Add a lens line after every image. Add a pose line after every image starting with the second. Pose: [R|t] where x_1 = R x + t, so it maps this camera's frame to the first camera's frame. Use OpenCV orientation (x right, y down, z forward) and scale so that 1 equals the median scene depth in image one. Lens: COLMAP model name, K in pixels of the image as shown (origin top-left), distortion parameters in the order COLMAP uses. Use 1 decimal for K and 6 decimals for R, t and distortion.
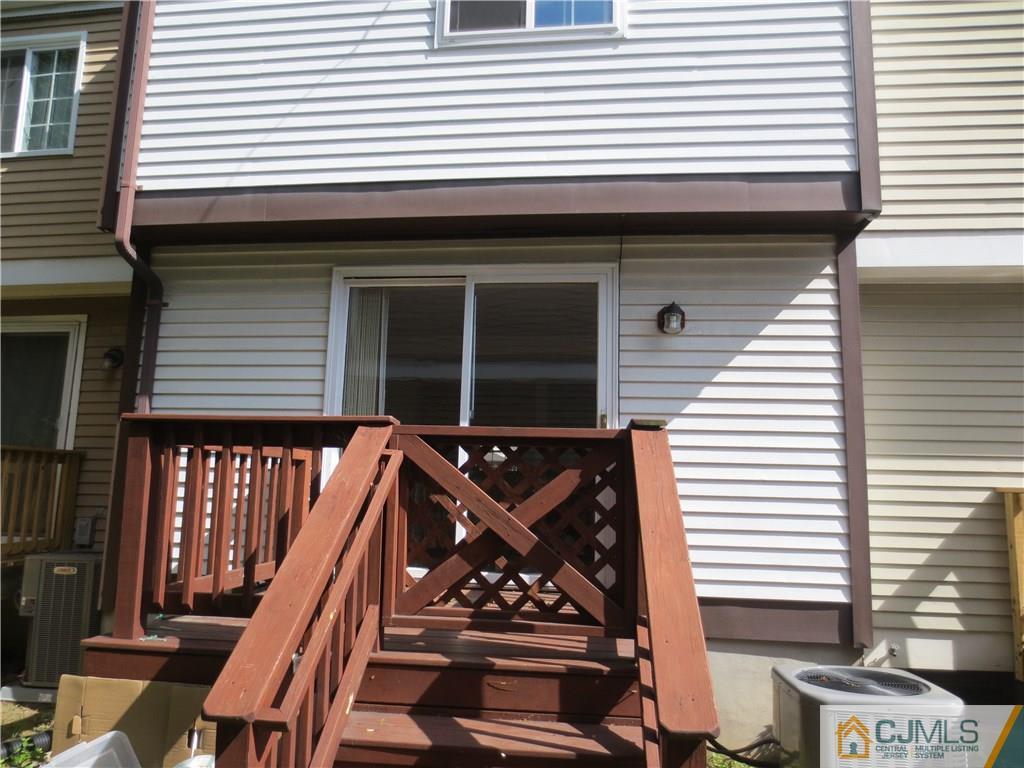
lens RADIAL K [[719.1, 0, 508.0], [0, 719.1, 390.3], [0, 0, 1]] dist [-0.050471, 0.024654]
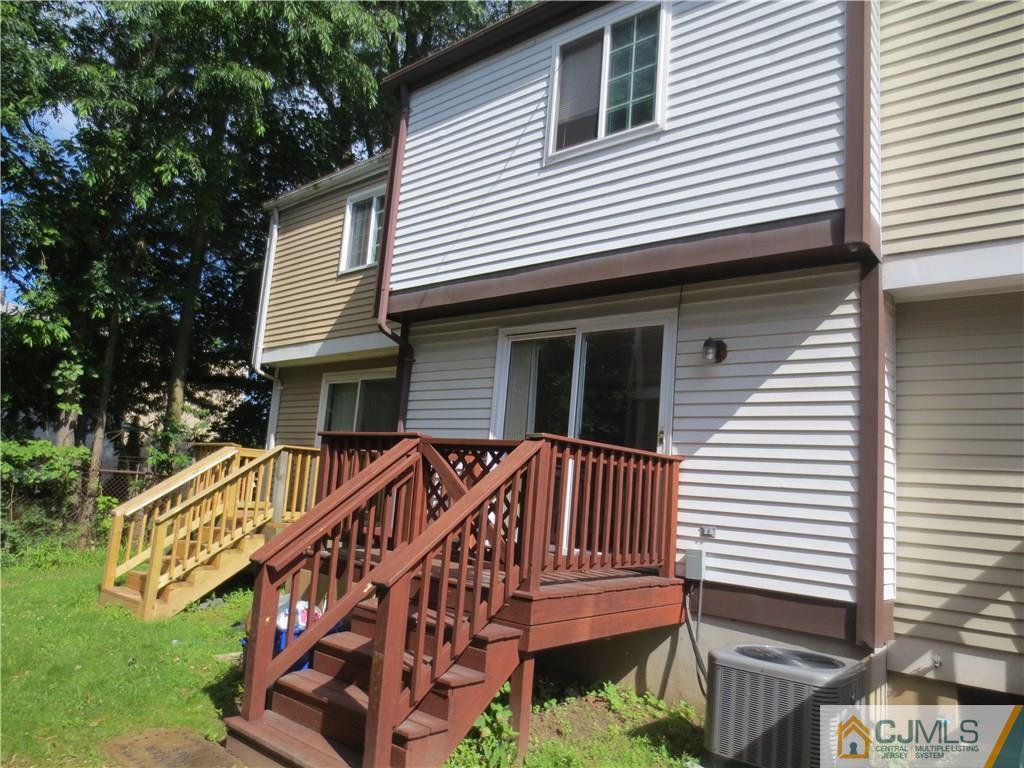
lens RADIAL K [[719.1, 0, 508.0], [0, 719.1, 390.3], [0, 0, 1]] dist [-0.050471, 0.024654]
pose [[0.827210, -0.036732, -0.560691, 0.608228], [0.022025, 0.999214, -0.032966, -0.001389], [0.561461, 0.014921, 0.827369, -0.185624]]
